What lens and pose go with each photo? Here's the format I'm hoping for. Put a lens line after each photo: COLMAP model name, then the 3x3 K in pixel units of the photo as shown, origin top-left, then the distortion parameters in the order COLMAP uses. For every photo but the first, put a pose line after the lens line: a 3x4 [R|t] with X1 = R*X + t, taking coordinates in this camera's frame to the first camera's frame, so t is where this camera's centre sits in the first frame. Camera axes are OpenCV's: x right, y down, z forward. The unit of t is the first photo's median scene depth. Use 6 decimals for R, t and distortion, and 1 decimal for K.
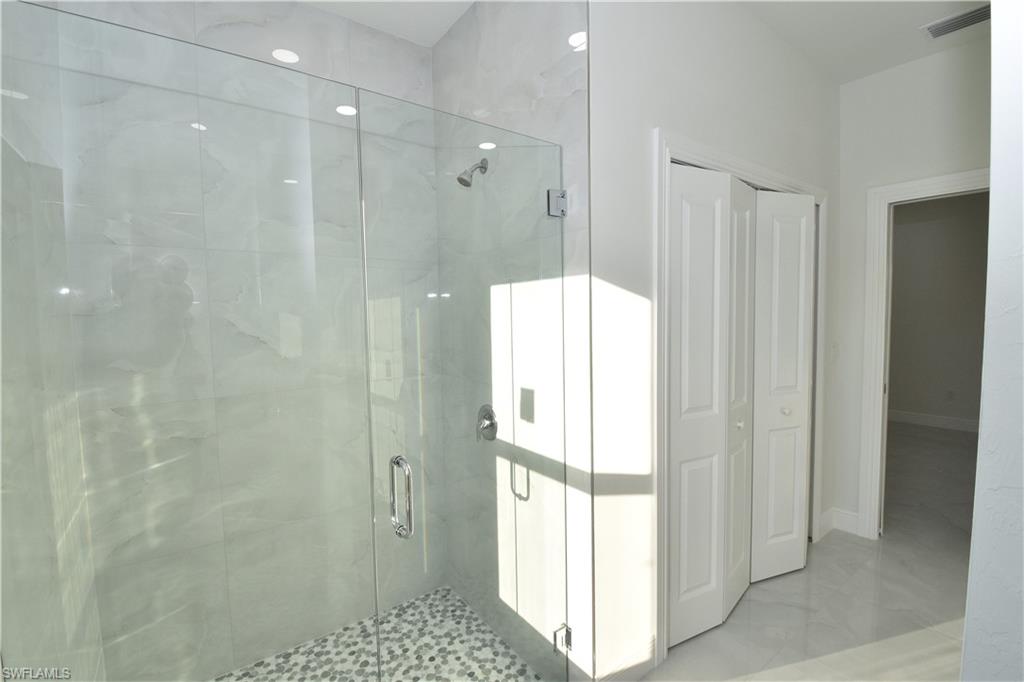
lens RADIAL K [[451.4, 0, 515.5], [0, 451.4, 341.0], [0, 0, 1]] dist [-0.010653, -0.006808]
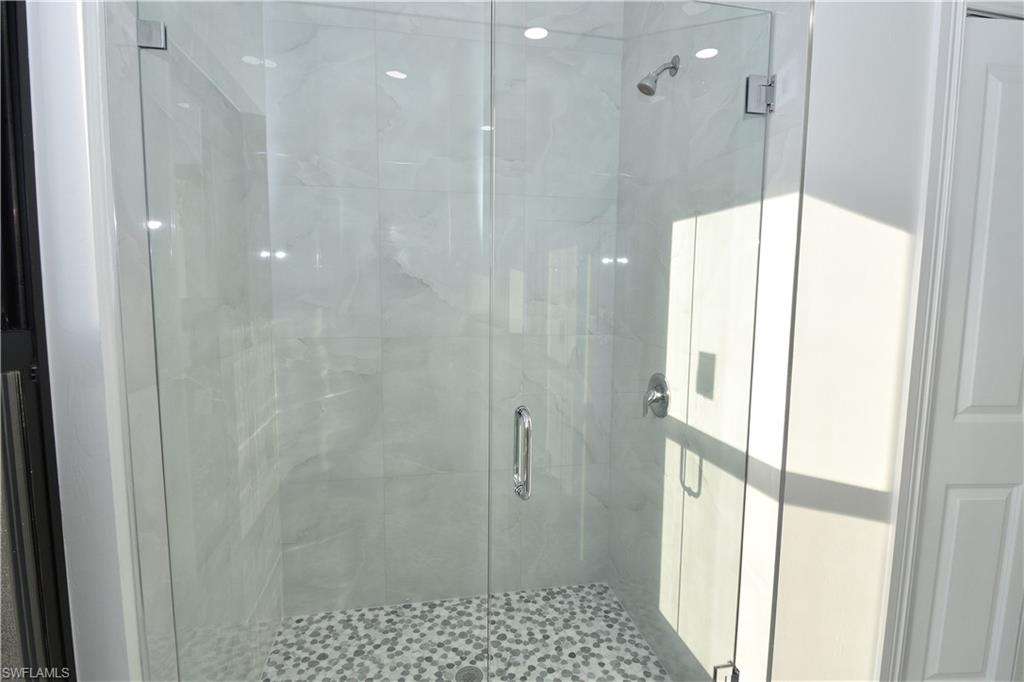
lens RADIAL K [[521.6, 0, 512.7], [0, 521.6, 343.2], [0, 0, 1]] dist [0.000652, -0.001514]
pose [[0.906884, 0.076266, -0.414422, 0.088102], [-0.054143, 0.996422, 0.064890, 0.045661], [0.417888, -0.036410, 0.907769, 0.051869]]
